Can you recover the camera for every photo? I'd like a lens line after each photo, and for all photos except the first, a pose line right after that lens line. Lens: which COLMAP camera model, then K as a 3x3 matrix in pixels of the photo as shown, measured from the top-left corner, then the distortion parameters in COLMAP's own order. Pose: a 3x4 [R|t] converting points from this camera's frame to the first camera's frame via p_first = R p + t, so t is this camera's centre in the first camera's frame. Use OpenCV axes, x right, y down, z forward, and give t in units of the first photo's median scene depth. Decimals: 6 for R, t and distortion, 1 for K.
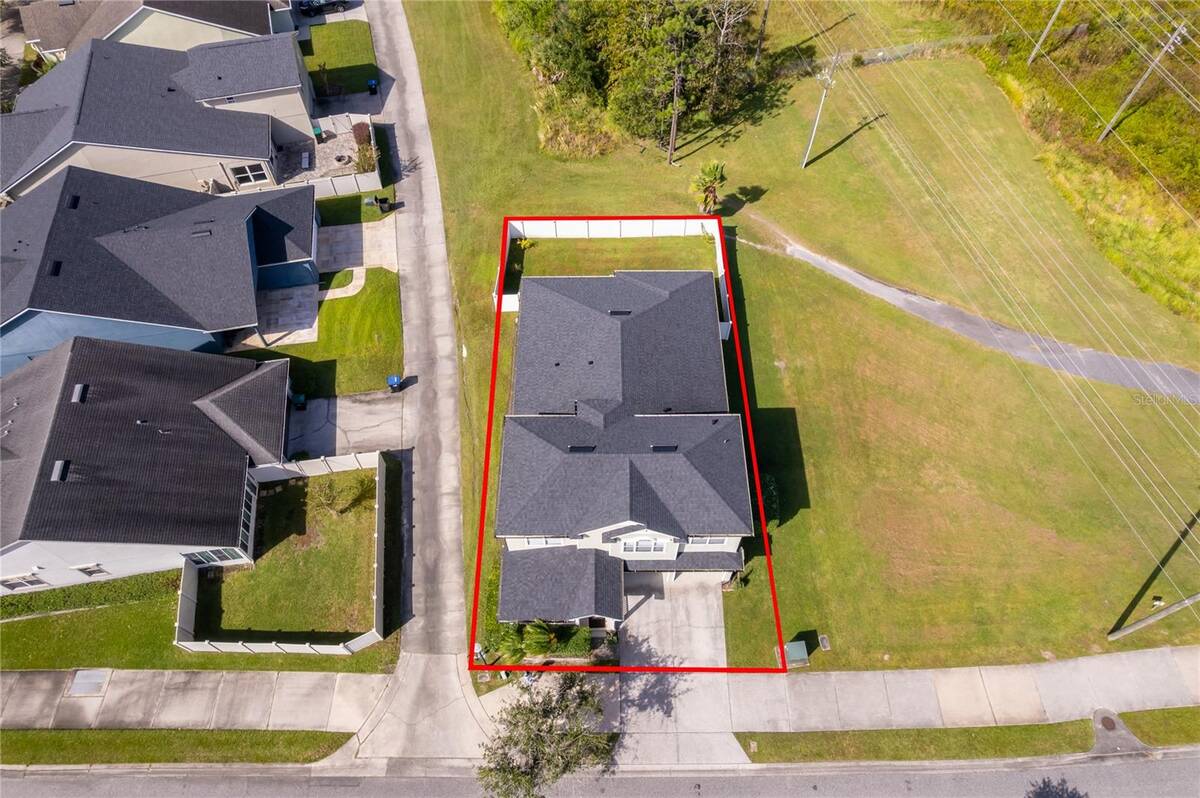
lens RADIAL K [[754.9, 0, 600.0], [0, 754.9, 399.0], [0, 0, 1]] dist [-0.086805, 0.077497]
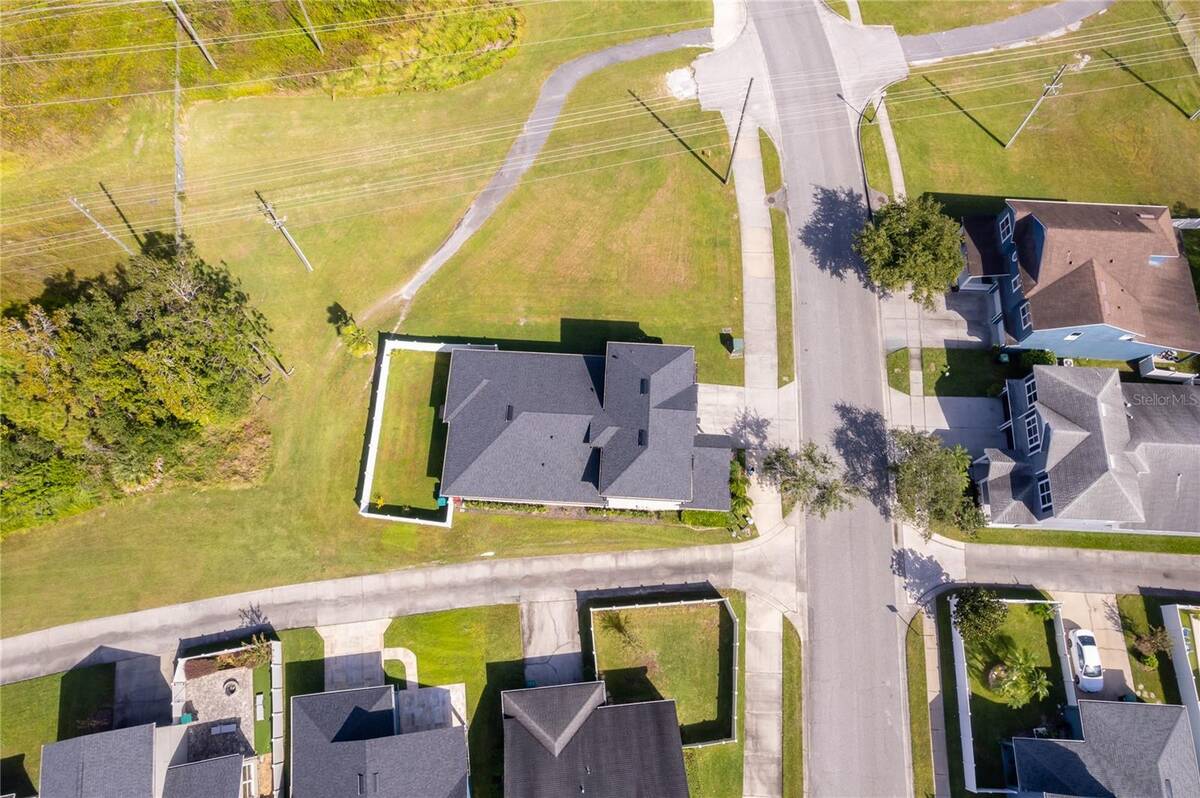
lens RADIAL K [[754.9, 0, 600.0], [0, 754.9, 399.0], [0, 0, 1]] dist [-0.086805, 0.077497]
pose [[0.063738, -0.941873, 0.329868, -0.349403], [0.850354, 0.224263, 0.476031, -0.570800], [-0.522337, 0.250163, 0.815219, -0.157071]]
